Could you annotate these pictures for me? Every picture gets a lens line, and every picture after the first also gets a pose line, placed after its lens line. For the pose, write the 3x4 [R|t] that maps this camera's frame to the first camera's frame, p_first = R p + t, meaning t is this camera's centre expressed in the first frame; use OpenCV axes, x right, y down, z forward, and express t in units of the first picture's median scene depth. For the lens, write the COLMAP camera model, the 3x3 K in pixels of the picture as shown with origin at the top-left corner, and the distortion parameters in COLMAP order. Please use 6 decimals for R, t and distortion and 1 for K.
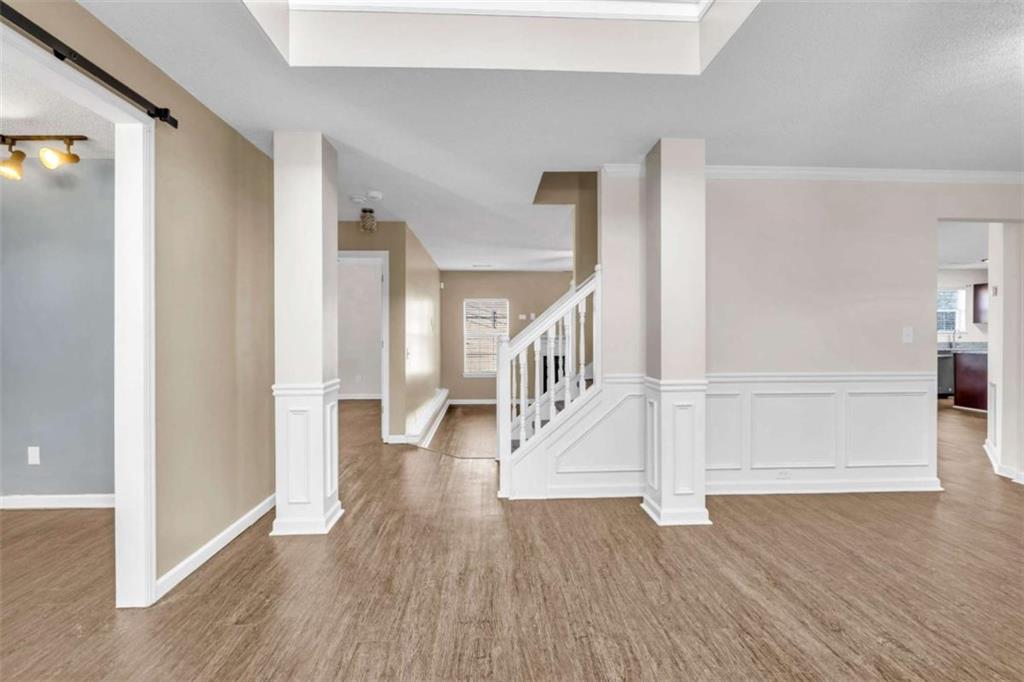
lens RADIAL K [[456.8, 0, 512.0], [0, 456.8, 341.0], [0, 0, 1]] dist [-0.000031, -0.000234]
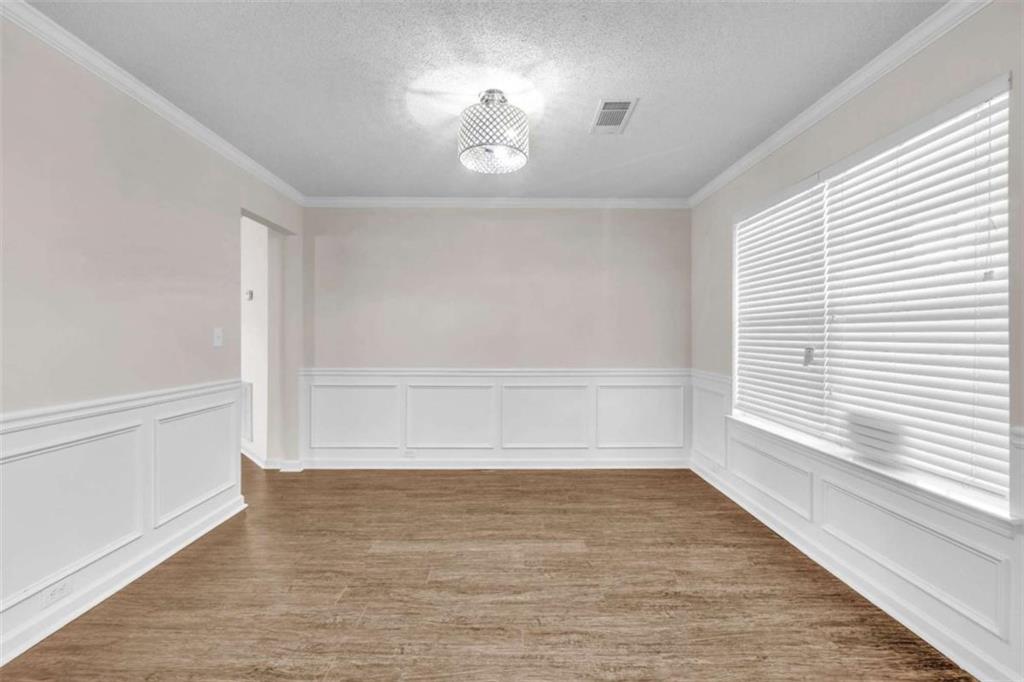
lens RADIAL K [[428.5, 0, 507.4], [0, 428.5, 337.4], [0, 0, 1]] dist [0.000542, 0.000075]
pose [[0.042377, 0.001810, 0.999100, 0.107047], [0.011881, 0.999927, -0.002315, -0.004010], [-0.999031, 0.011968, 0.042352, 0.445905]]
